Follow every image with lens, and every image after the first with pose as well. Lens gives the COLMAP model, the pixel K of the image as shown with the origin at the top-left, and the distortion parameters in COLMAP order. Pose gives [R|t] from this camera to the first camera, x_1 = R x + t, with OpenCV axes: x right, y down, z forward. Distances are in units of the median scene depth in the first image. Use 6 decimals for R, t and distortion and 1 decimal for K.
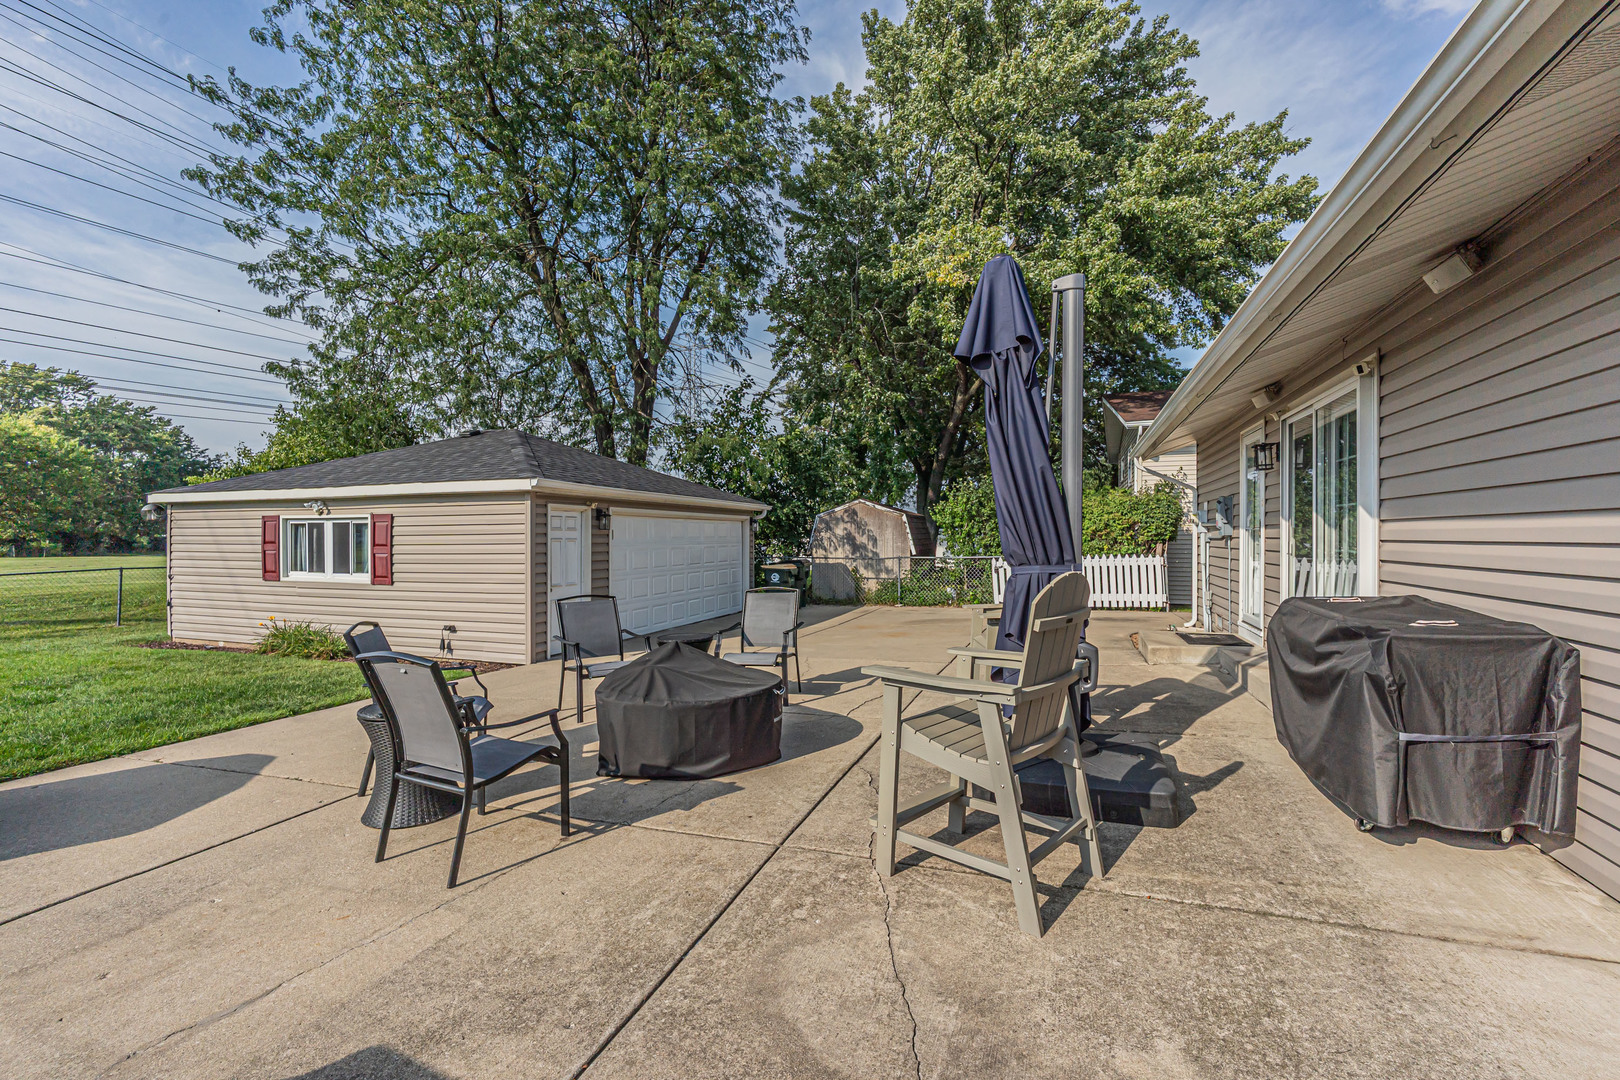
lens RADIAL K [[732.8, 0, 810.0], [0, 732.8, 540.0], [0, 0, 1]] dist [-0.012322, -0.000138]
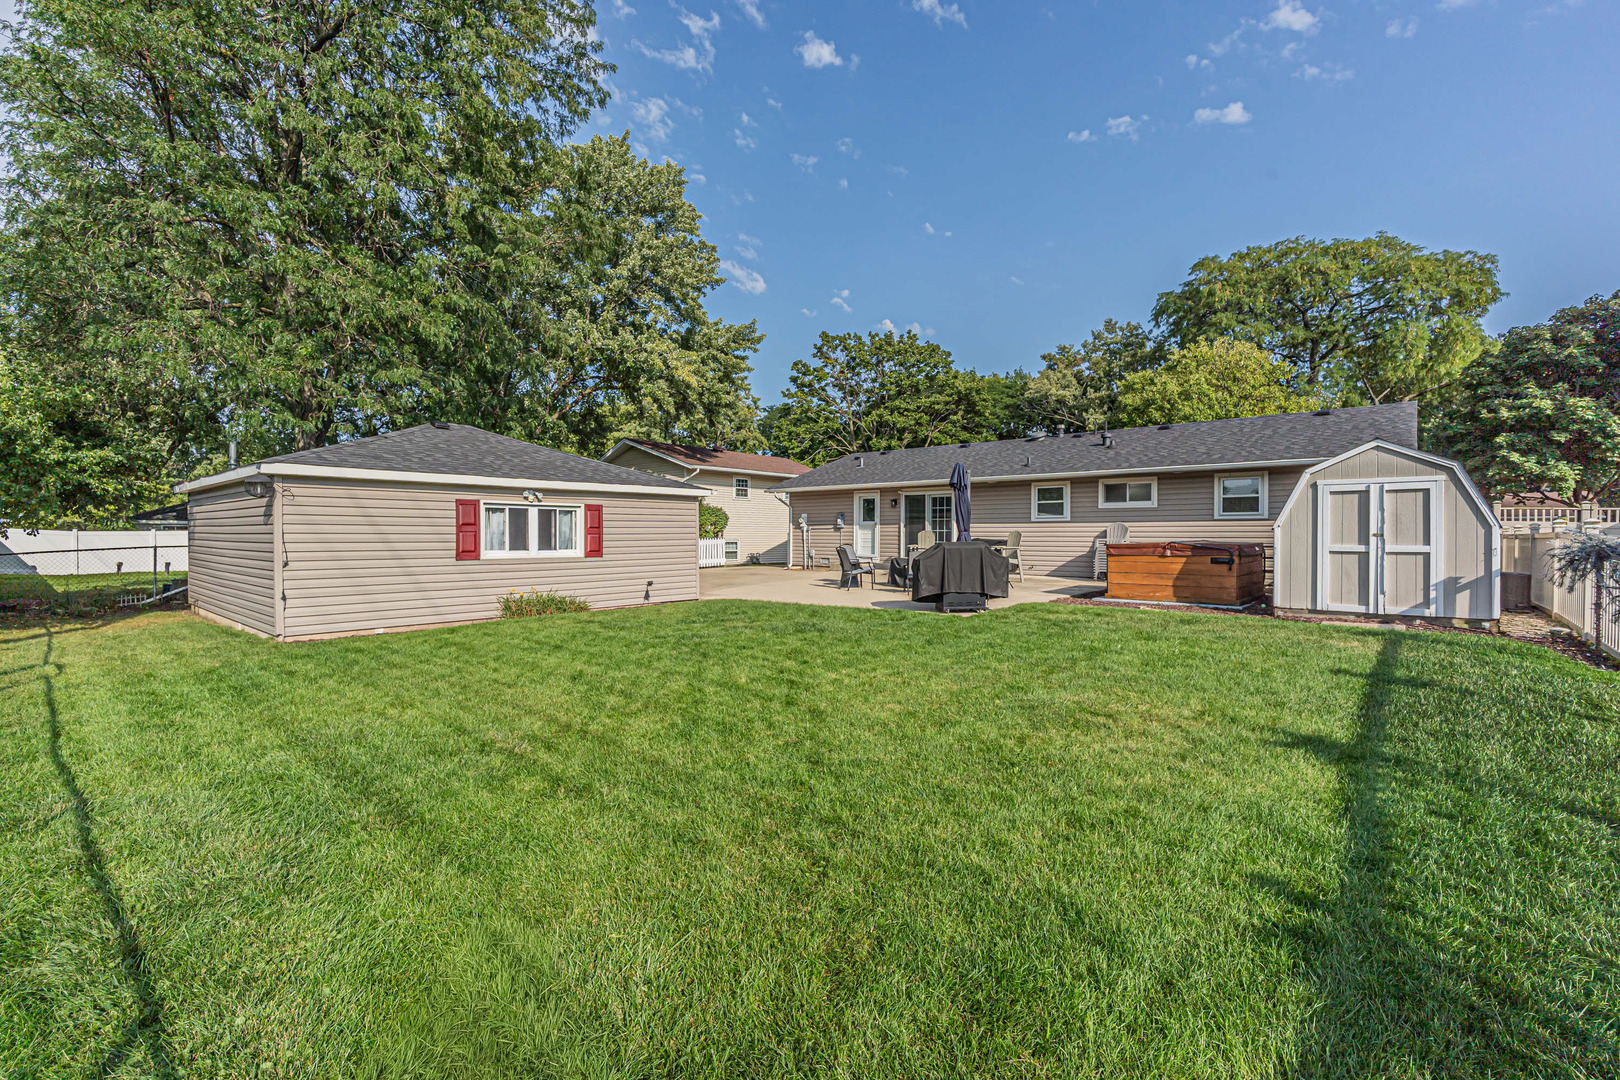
lens RADIAL K [[732.8, 0, 810.0], [0, 732.8, 540.0], [0, 0, 1]] dist [-0.012322, -0.000138]
pose [[0.344027, -0.004363, 0.938950, -1.634636], [0.006484, 0.999976, 0.002271, 0.028361], [-0.938937, 0.005306, 0.344047, 0.157828]]
